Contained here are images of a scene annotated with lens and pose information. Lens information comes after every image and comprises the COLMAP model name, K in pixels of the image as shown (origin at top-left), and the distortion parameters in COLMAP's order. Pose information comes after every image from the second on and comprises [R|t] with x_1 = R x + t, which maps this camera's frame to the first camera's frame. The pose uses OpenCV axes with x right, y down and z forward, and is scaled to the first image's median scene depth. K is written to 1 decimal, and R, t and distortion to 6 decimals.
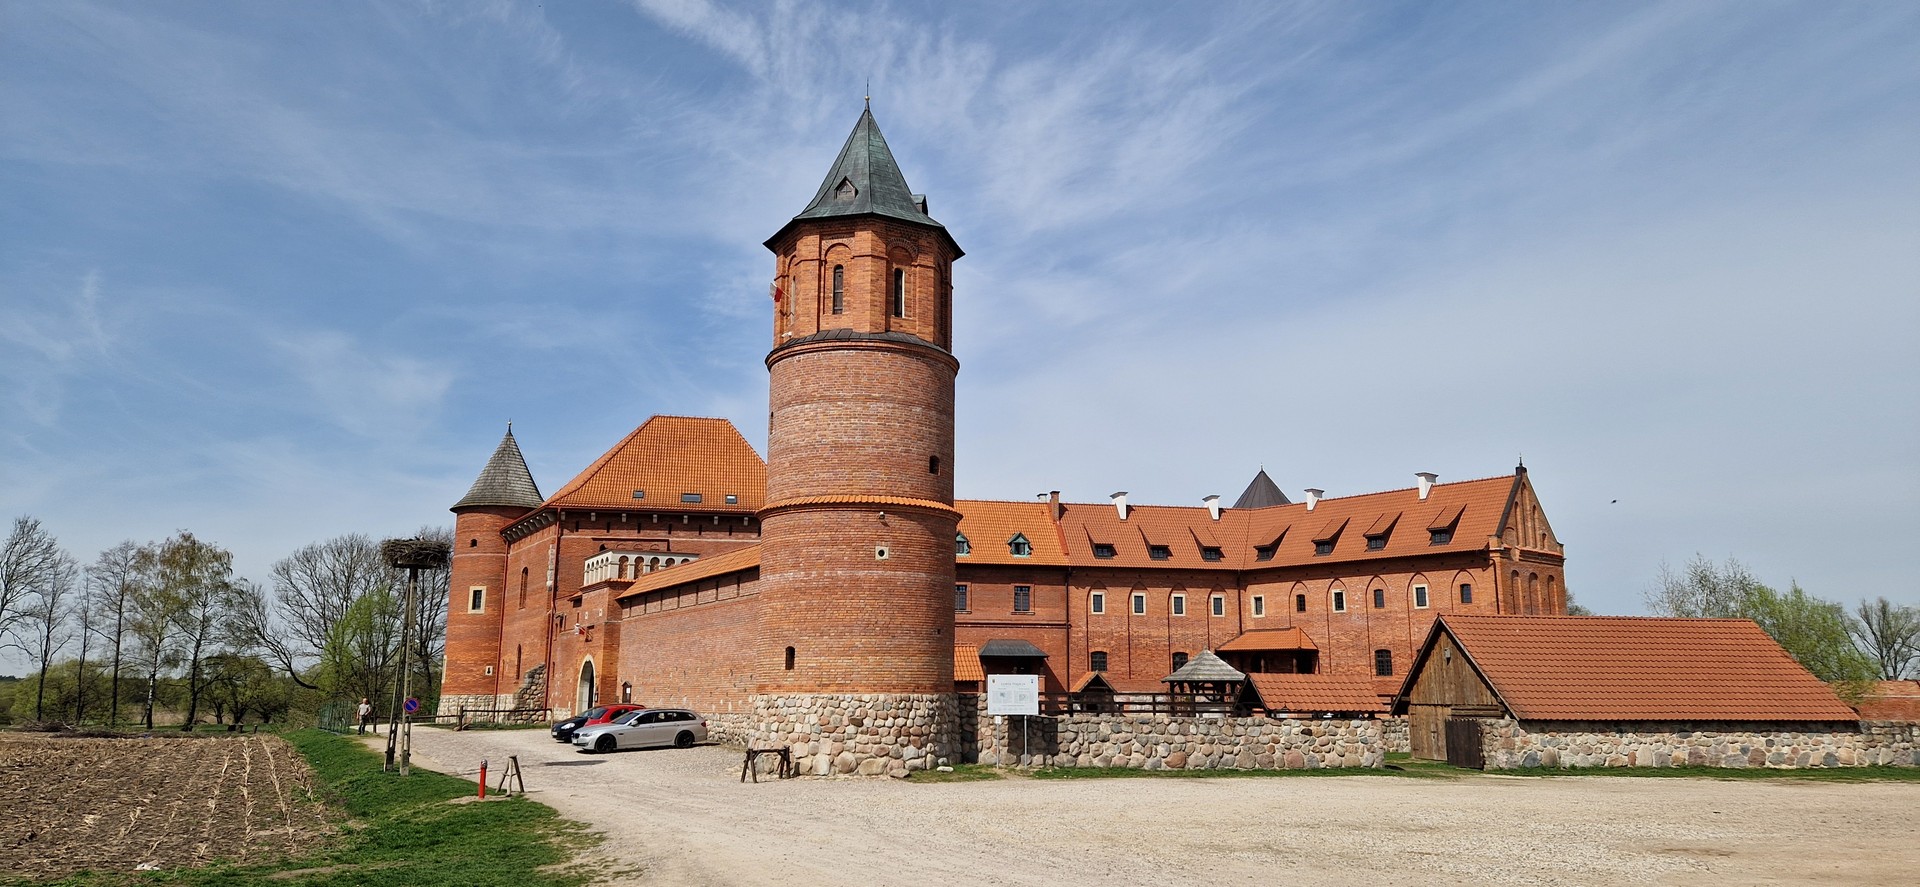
lens RADIAL K [[1287.6, 0, 971.4], [0, 1287.6, 436.0], [0, 0, 1]] dist [0.071044, -0.077452]
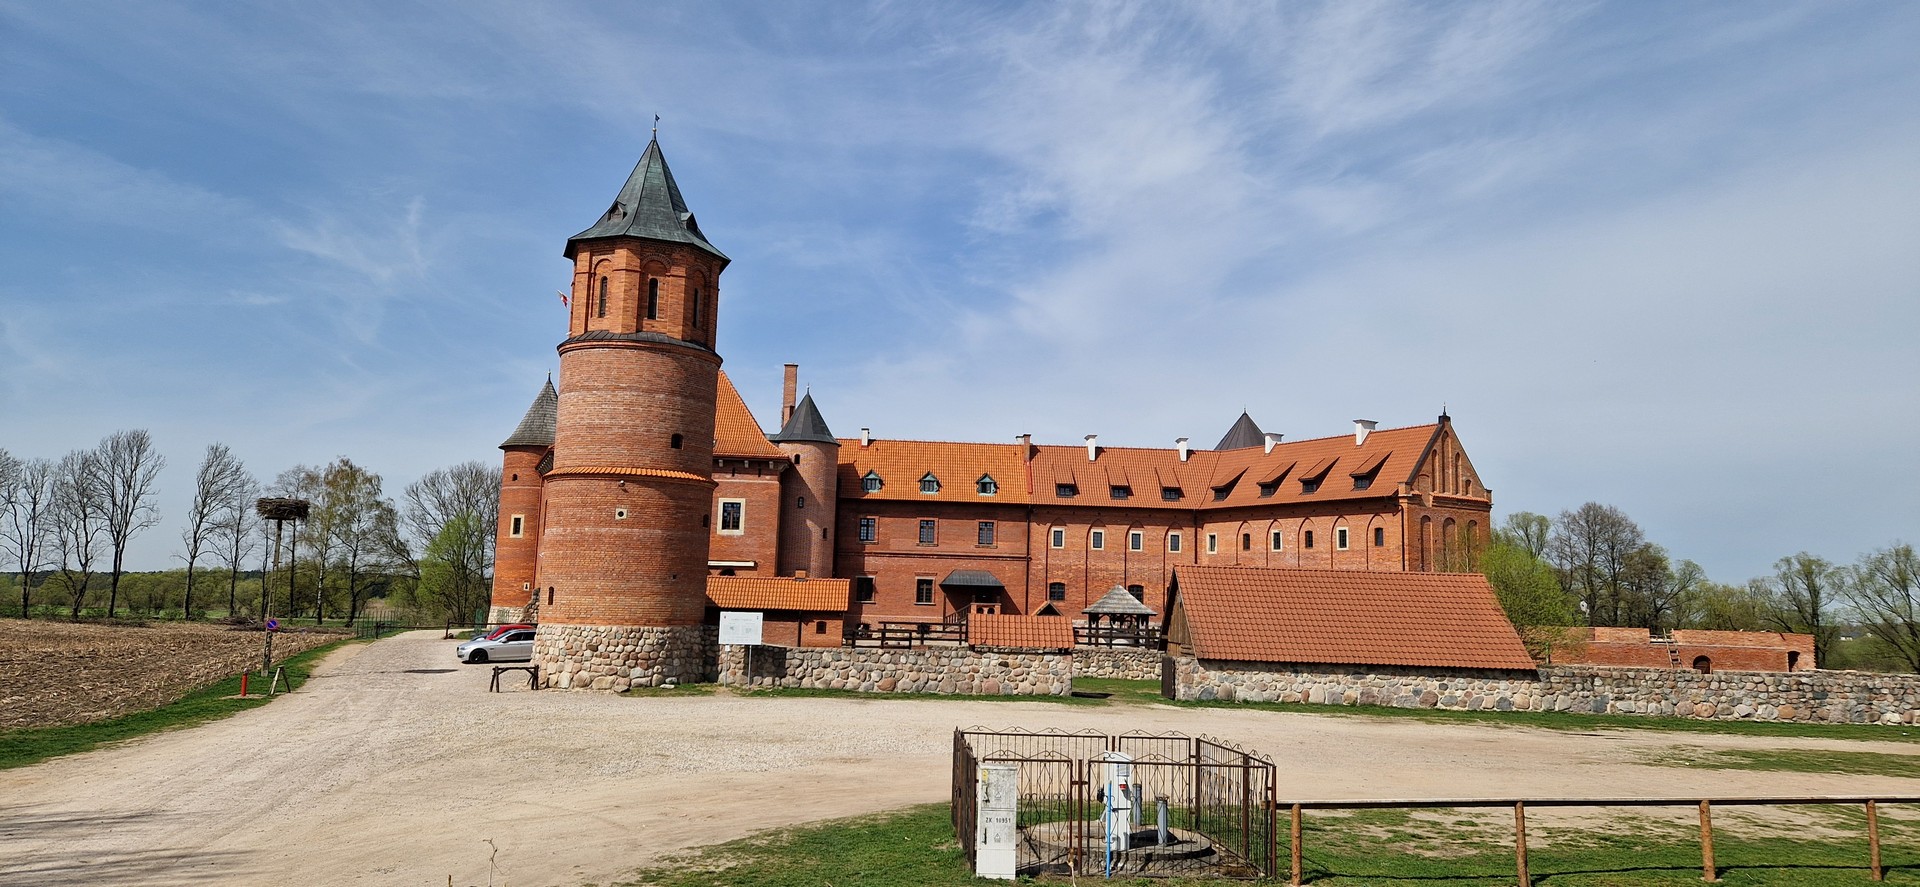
lens RADIAL K [[1287.6, 0, 971.4], [0, 1287.6, 436.0], [0, 0, 1]] dist [0.071044, -0.077452]
pose [[0.987651, 0.005323, -0.156582, 0.228935], [0.004923, 0.997875, 0.064974, -0.031757], [0.156595, -0.064943, 0.985525, -0.086030]]
